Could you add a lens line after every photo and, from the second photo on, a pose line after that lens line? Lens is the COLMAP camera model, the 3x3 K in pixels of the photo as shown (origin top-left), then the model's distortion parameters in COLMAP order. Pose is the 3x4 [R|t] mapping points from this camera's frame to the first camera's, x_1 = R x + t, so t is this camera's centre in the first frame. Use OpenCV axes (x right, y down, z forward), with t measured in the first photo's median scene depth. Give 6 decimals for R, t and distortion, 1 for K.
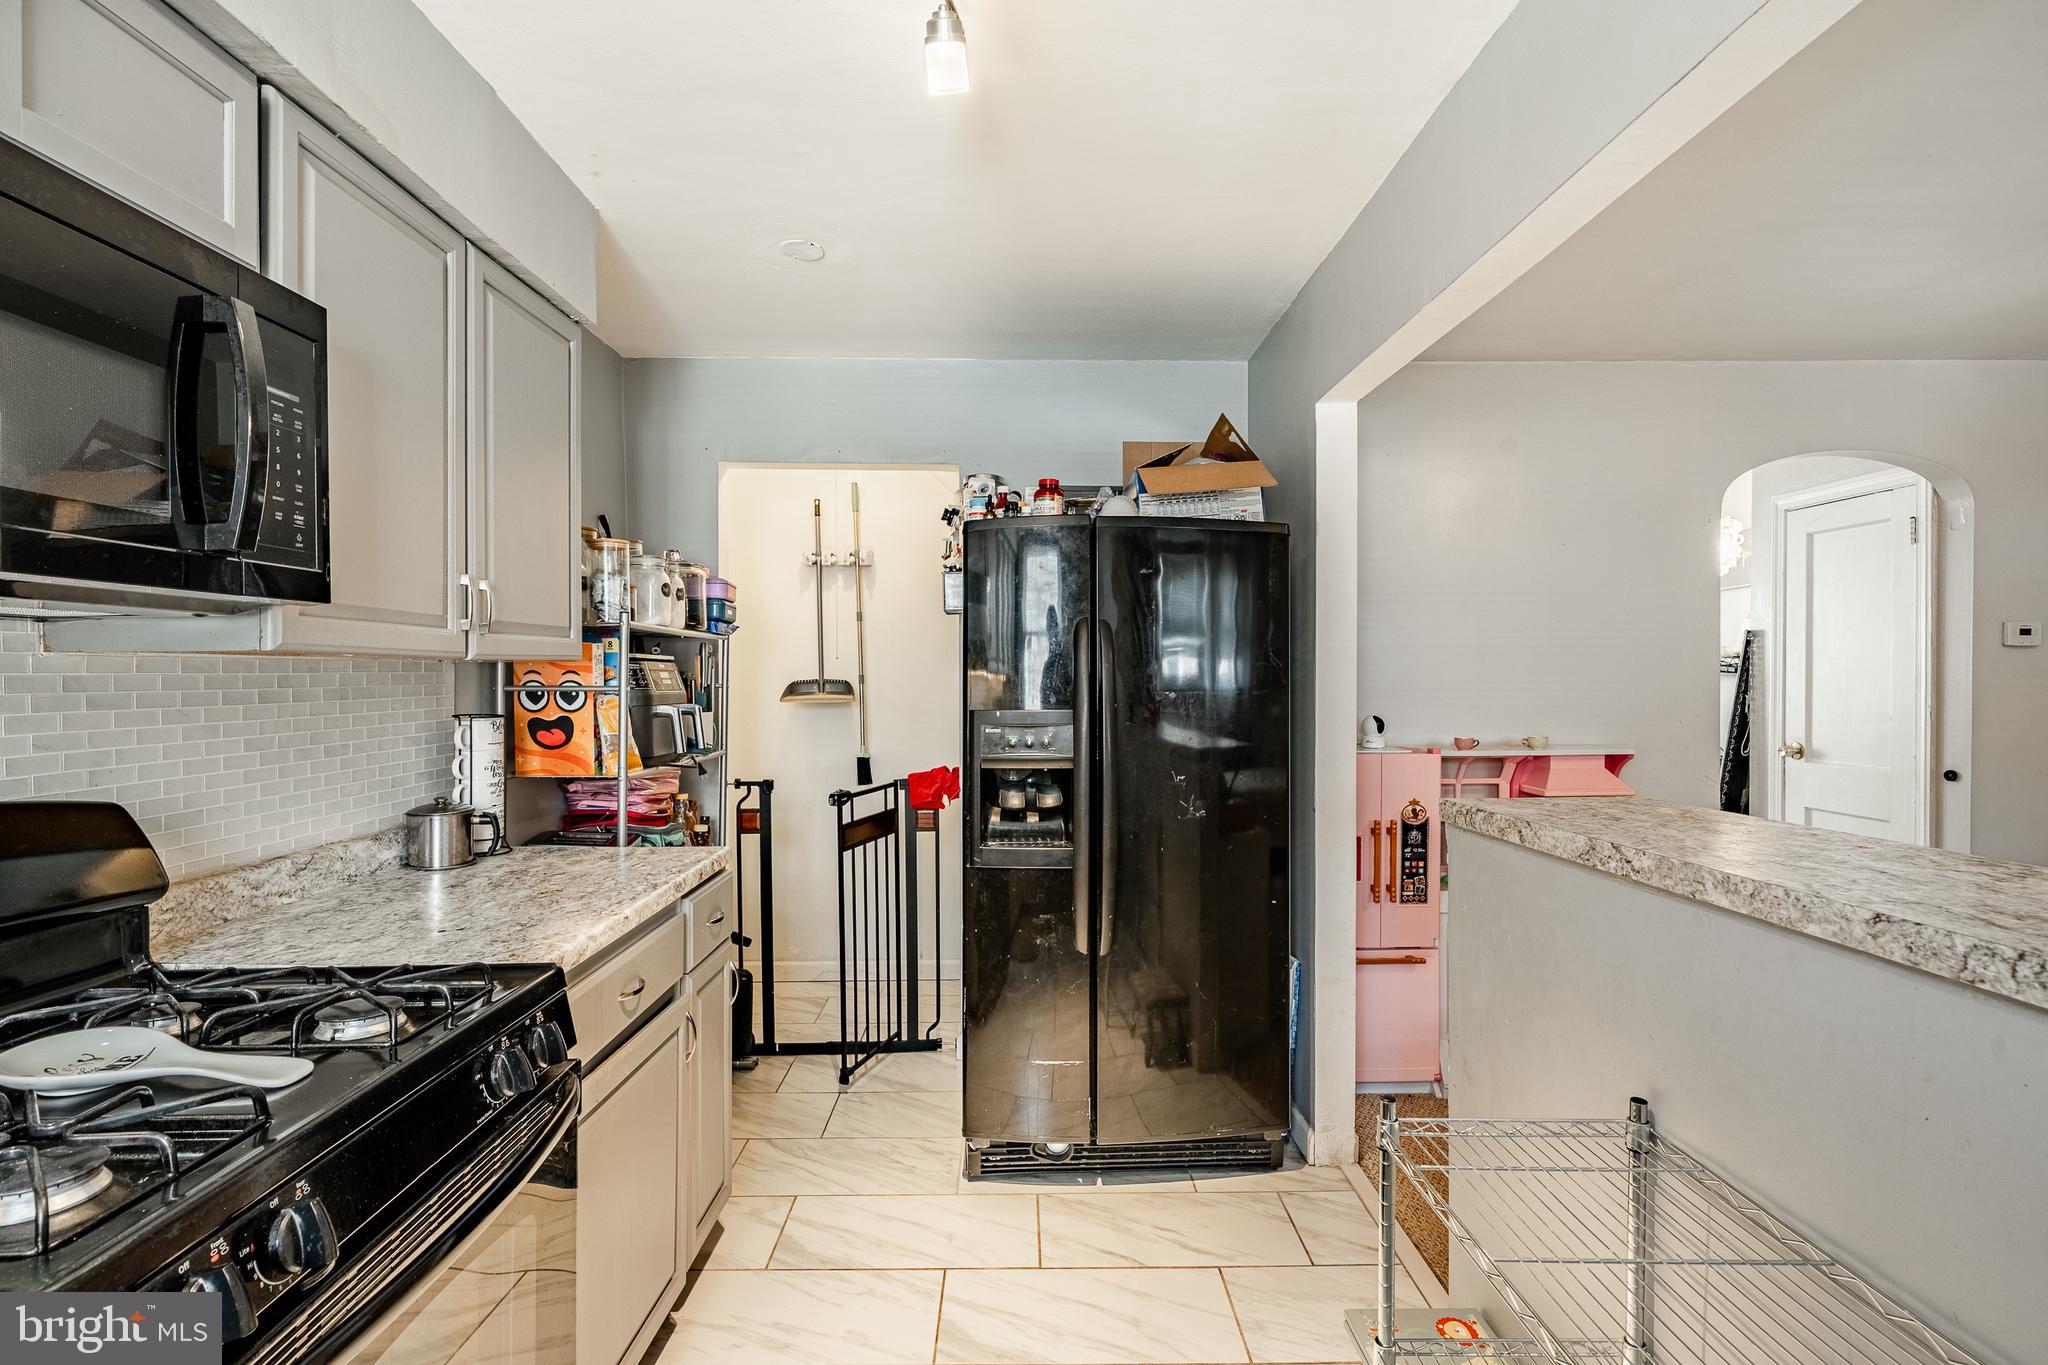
lens RADIAL K [[985.3, 0, 1029.8], [0, 985.3, 726.2], [0, 0, 1]] dist [-0.000660, -0.000187]
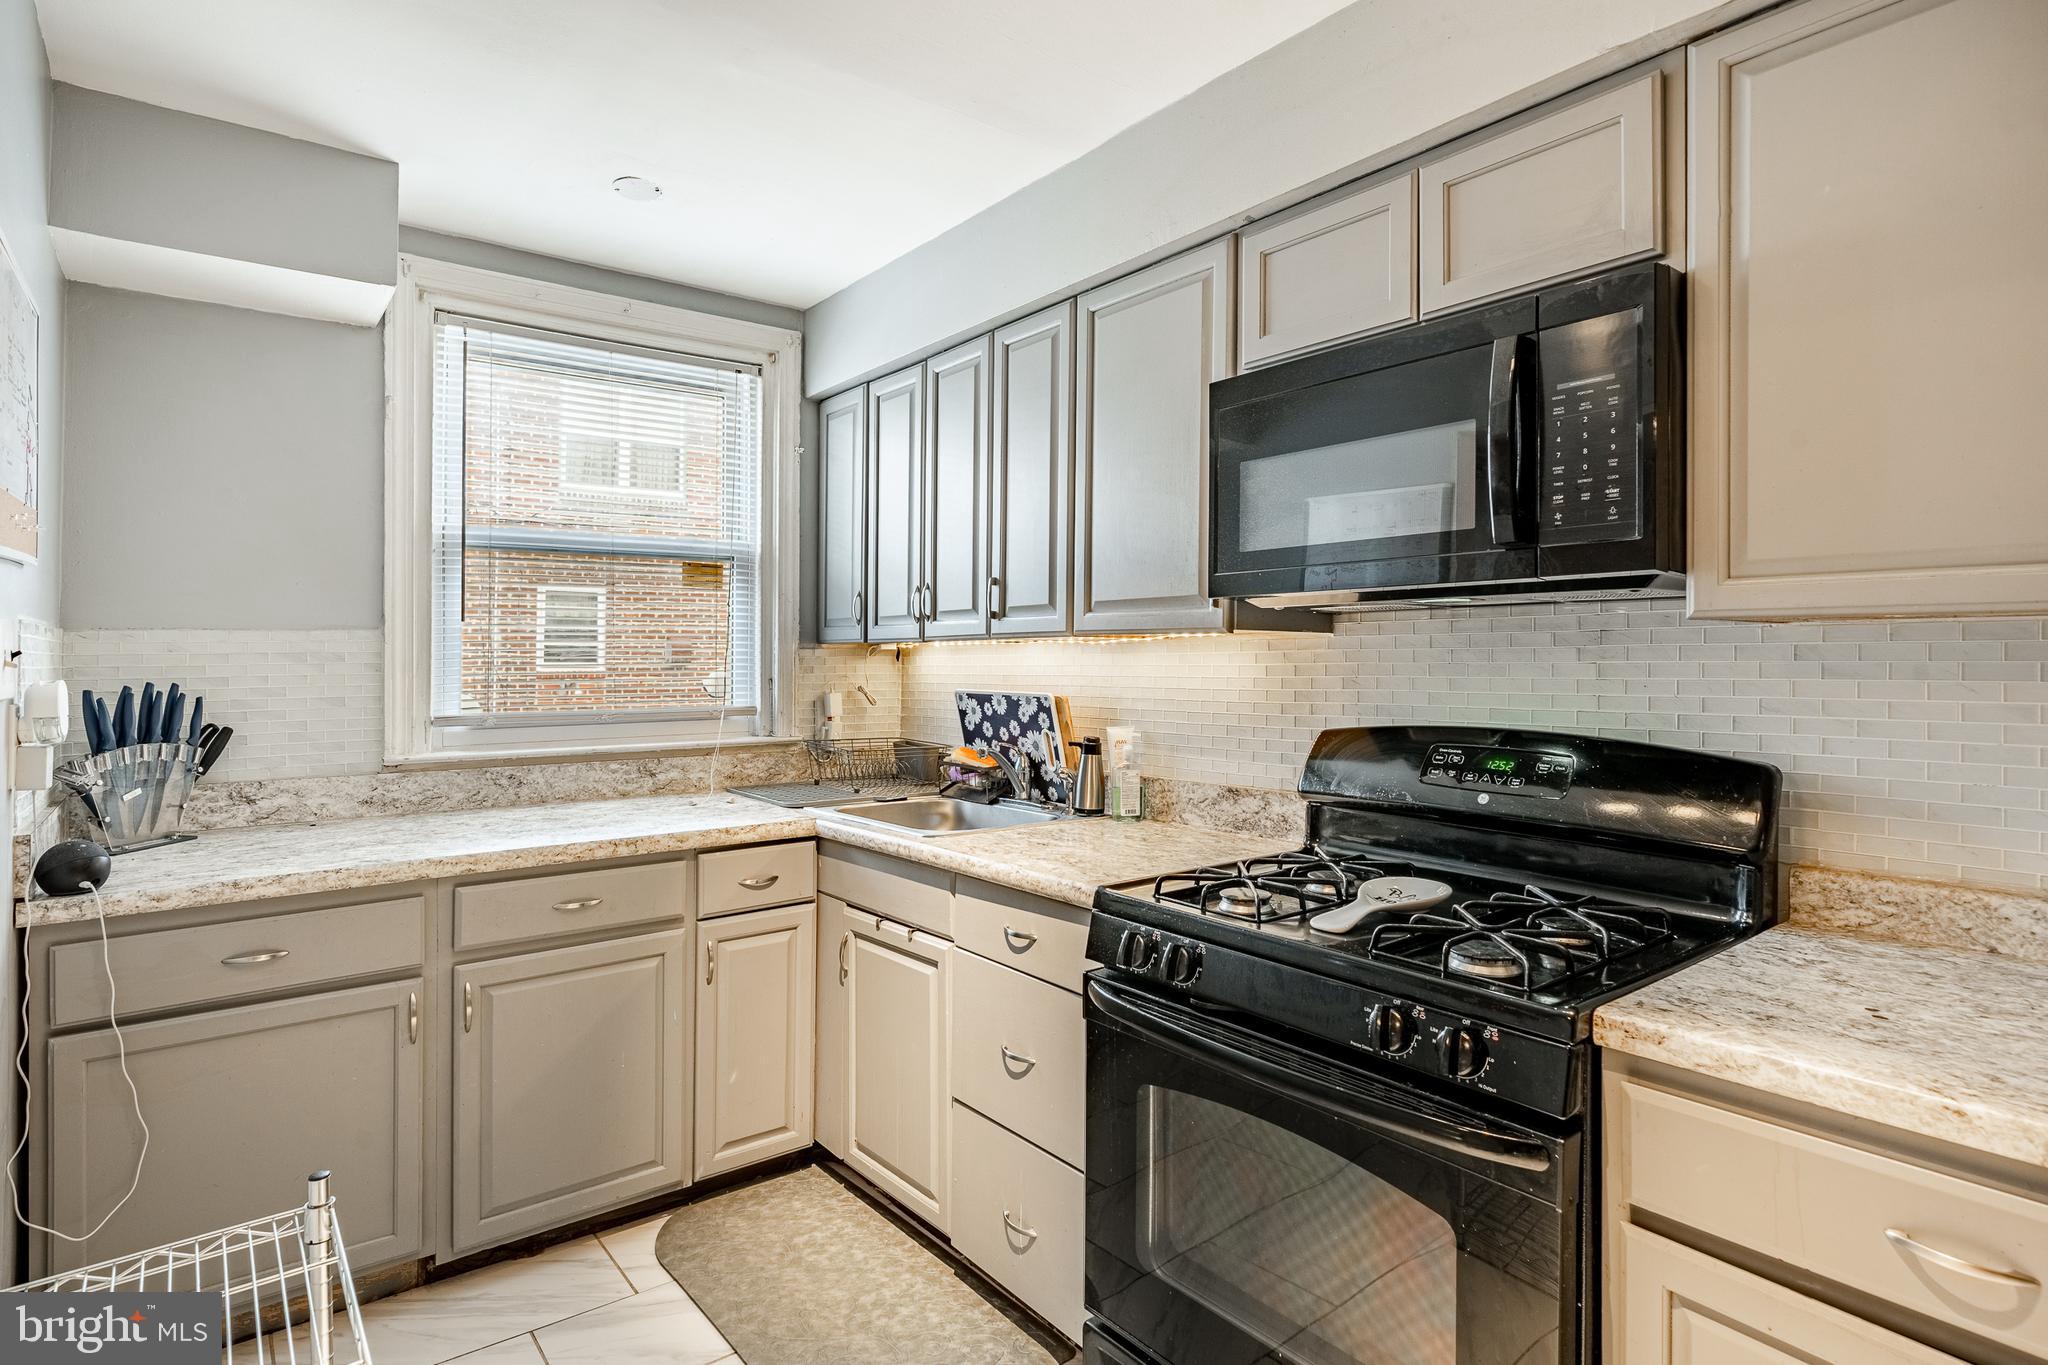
lens RADIAL K [[1050.6, 0, 1021.7], [0, 1050.6, 668.0], [0, 0, 1]] dist [-0.001331, 0.001207]
pose [[-0.792131, 0.010260, -0.610264, 0.409555], [-0.027399, 0.998253, 0.052347, -0.068397], [0.609735, 0.058186, -0.790466, 1.494709]]
